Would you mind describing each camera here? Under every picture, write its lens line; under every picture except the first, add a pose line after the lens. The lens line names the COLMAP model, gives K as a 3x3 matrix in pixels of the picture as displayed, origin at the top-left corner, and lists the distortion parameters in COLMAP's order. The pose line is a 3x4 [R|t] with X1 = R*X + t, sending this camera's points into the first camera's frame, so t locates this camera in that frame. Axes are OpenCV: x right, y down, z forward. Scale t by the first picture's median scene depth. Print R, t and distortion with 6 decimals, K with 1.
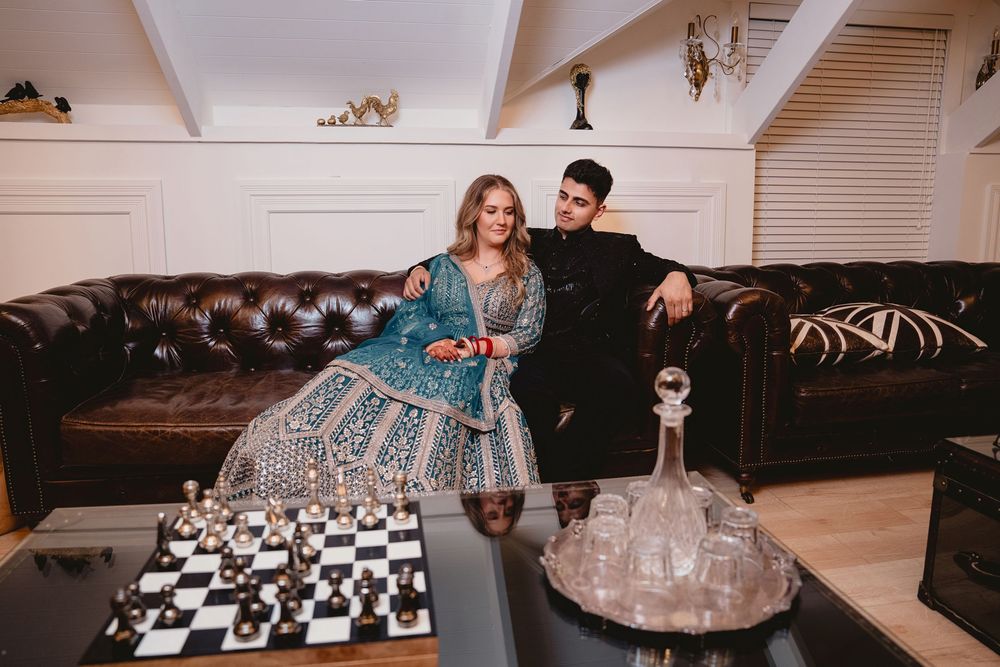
lens RADIAL K [[691.7, 0, 504.2], [0, 691.7, 333.7], [0, 0, 1]] dist [0.004087, -0.041985]
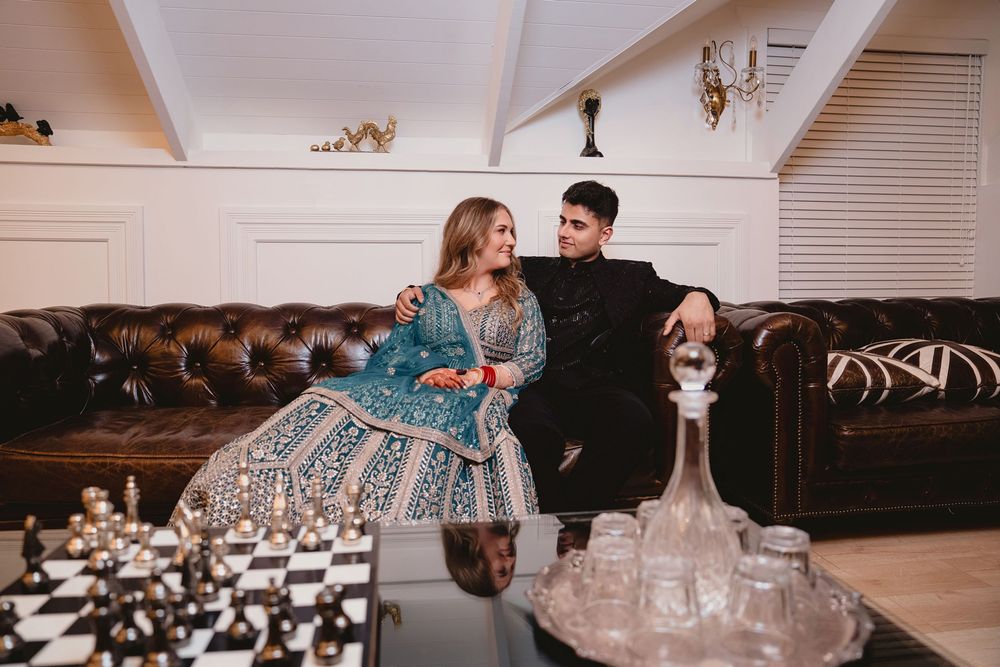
lens RADIAL K [[709.5, 0, 500.0], [0, 709.5, 333.5], [0, 0, 1]] dist [-0.011466, 0.006011]
pose [[0.999603, 0.002144, -0.028088, 0.021442], [-0.004995, 0.994791, -0.101812, 0.057007], [0.027723, 0.101911, 0.994407, 0.086853]]
